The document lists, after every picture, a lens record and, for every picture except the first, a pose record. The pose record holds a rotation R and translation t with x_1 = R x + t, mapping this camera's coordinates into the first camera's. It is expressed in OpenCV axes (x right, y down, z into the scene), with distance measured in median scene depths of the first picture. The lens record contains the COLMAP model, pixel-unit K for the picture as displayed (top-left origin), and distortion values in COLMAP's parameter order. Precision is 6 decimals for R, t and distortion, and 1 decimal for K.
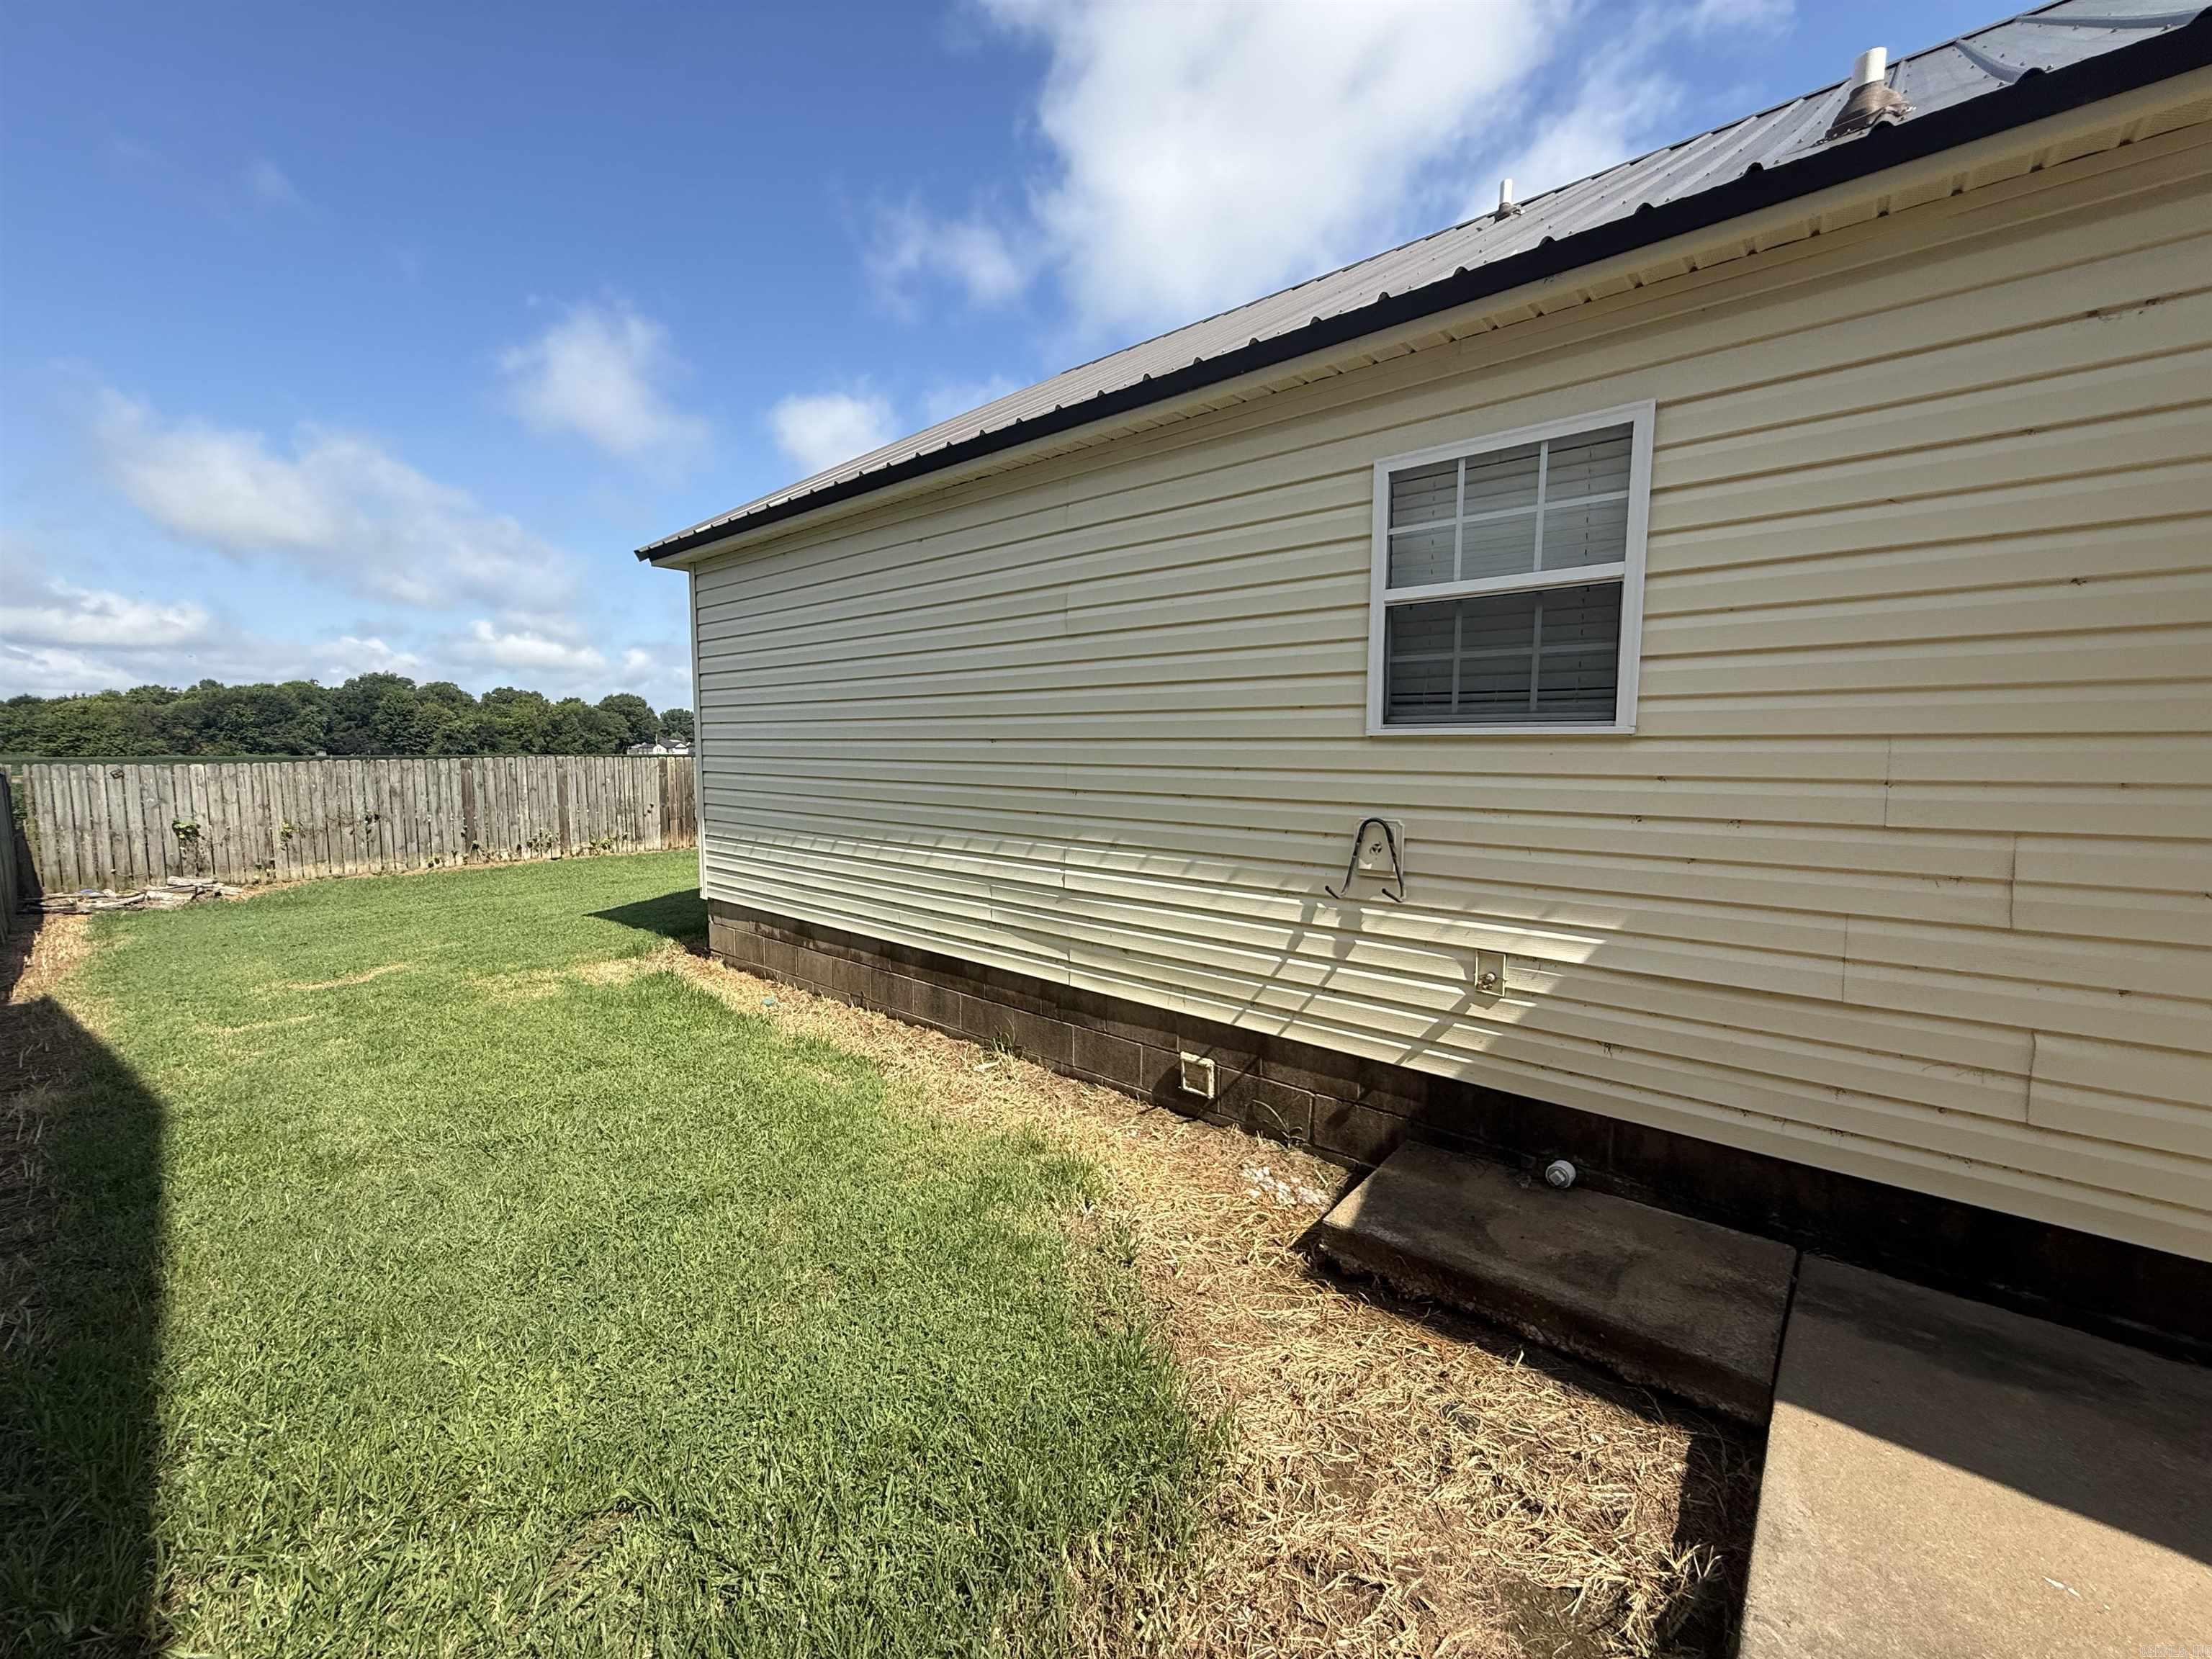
lens RADIAL K [[888.3, 0, 1106.0], [0, 888.3, 829.5], [0, 0, 1]] dist [-0.001255, -0.000326]
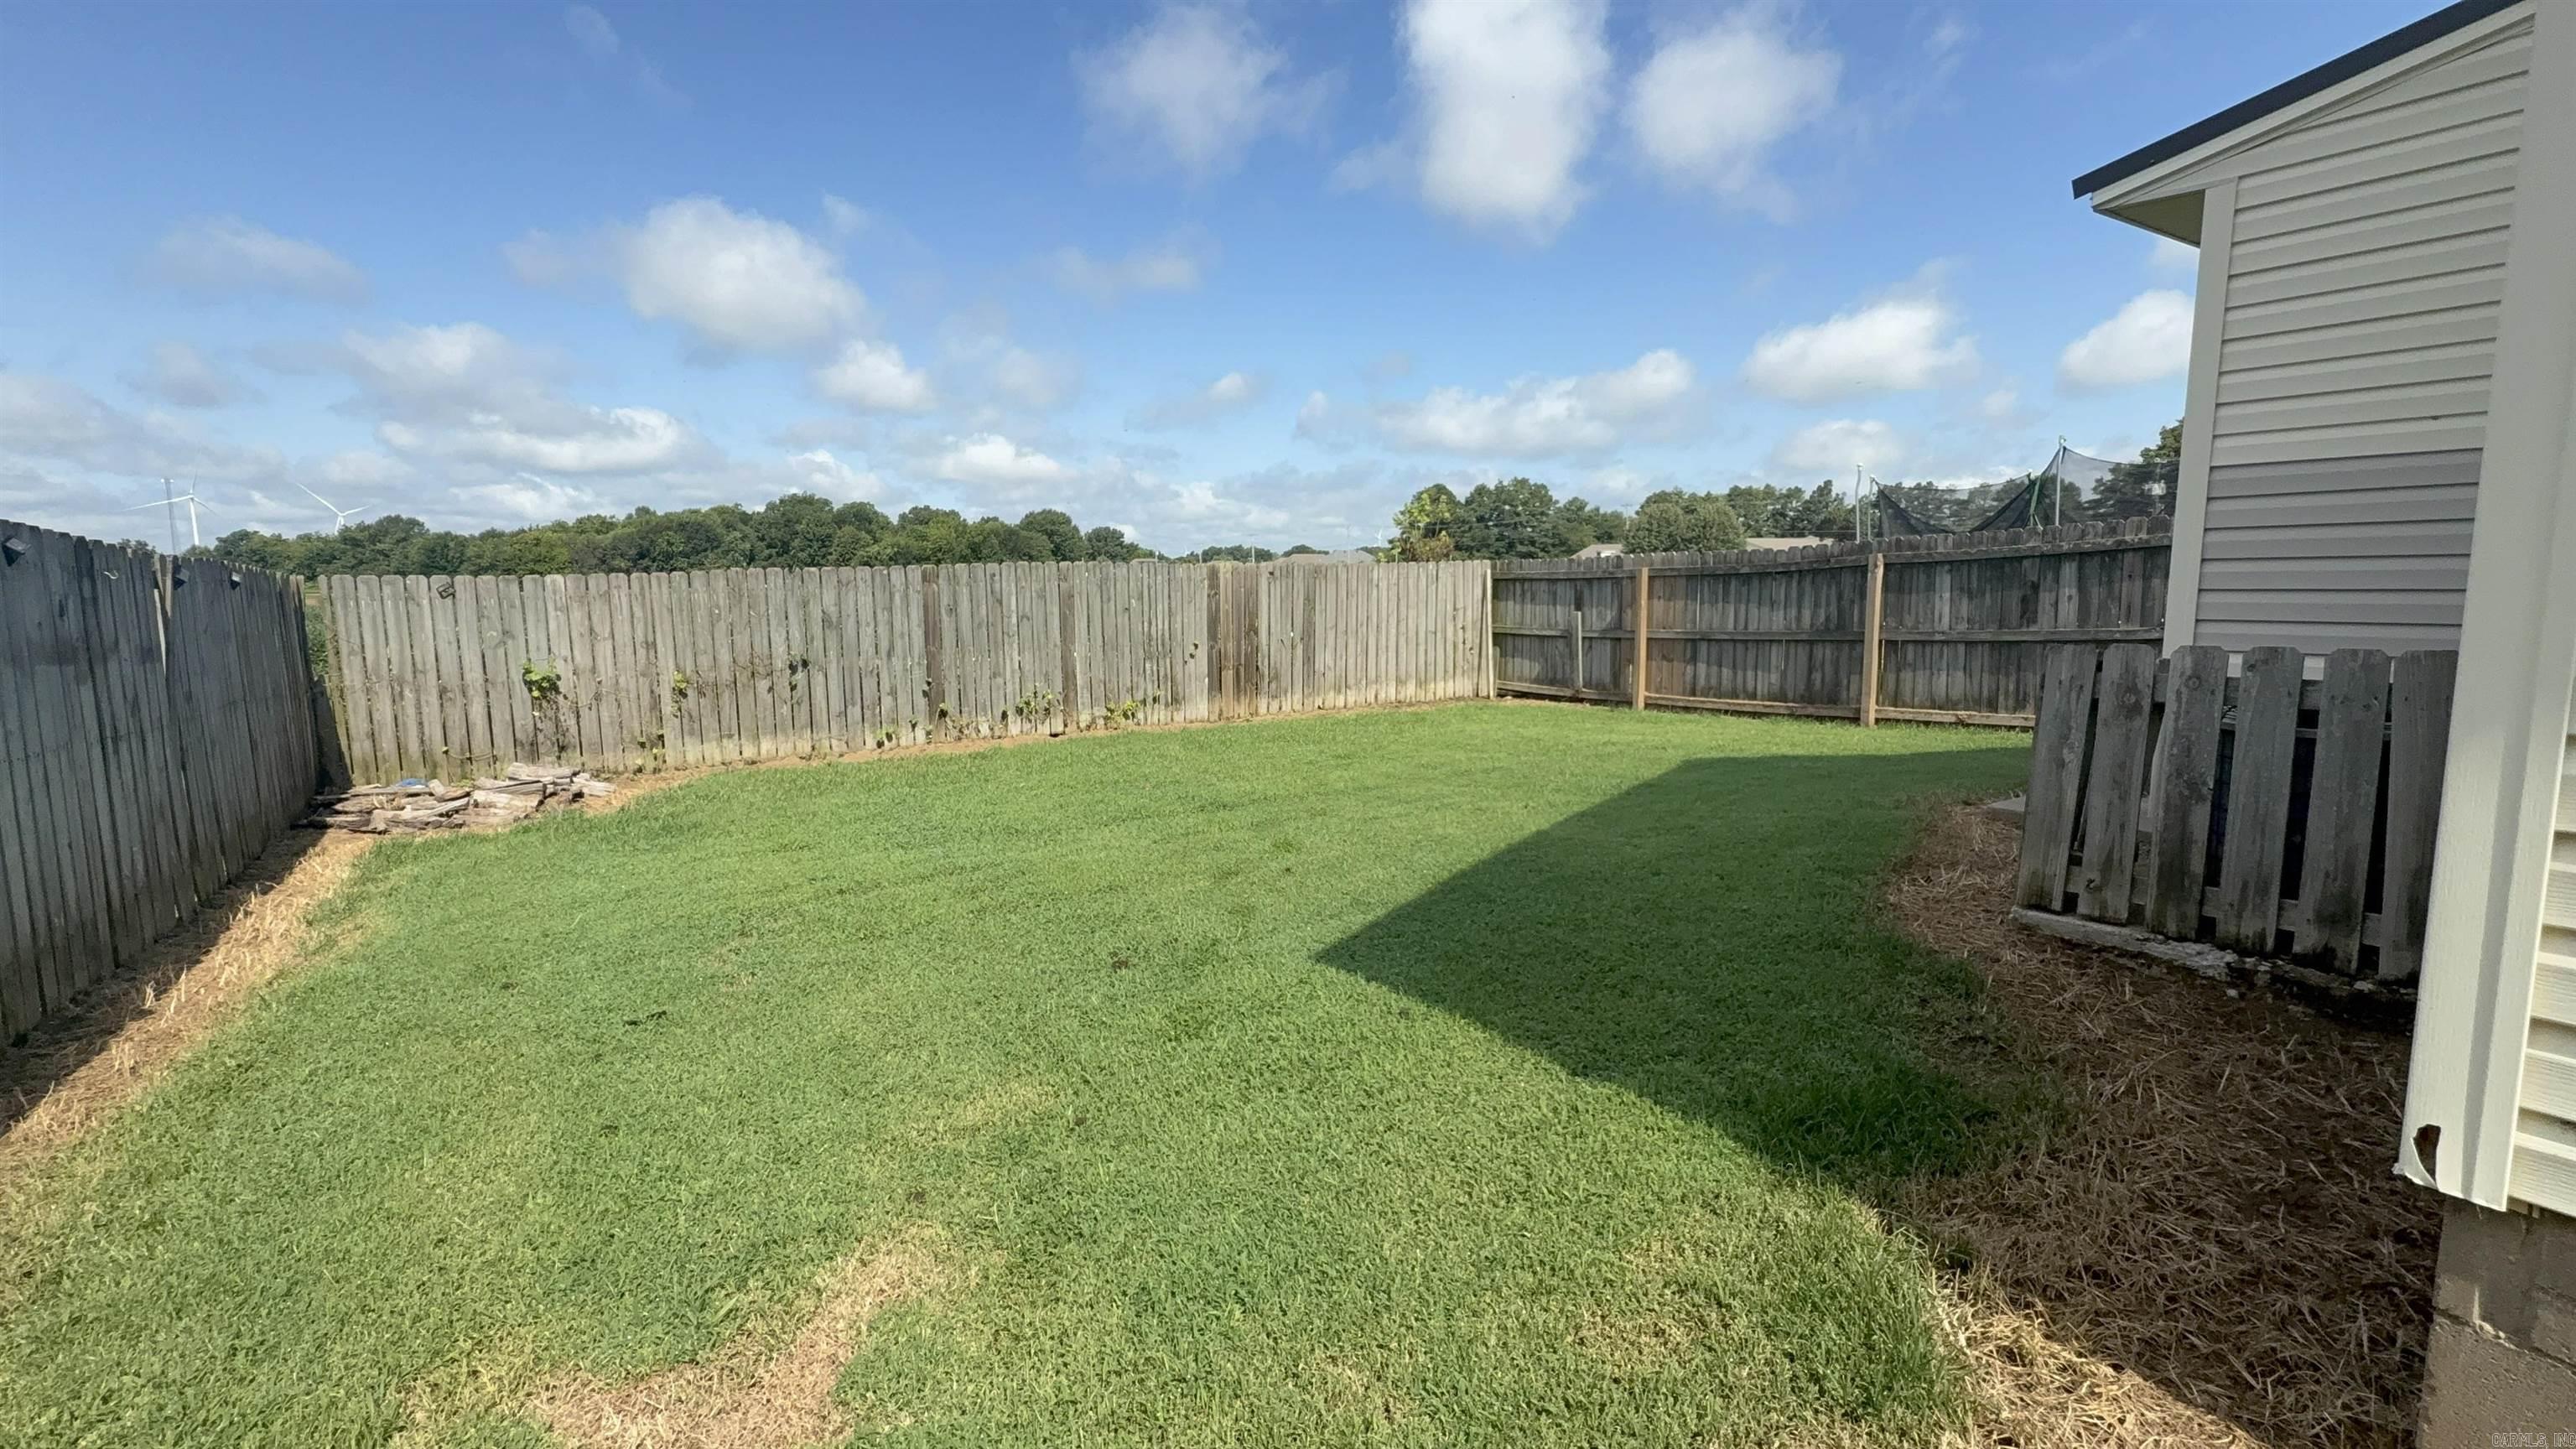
lens RADIAL K [[1179.8, 0, 1288.0], [0, 1179.8, 724.5], [0, 0, 1]] dist [0.001996, -0.000133]
pose [[0.957090, 0.022678, -0.288901, -0.272977], [-0.011294, 0.999095, 0.041010, -0.008911], [0.289569, -0.035988, 0.956480, 0.324882]]
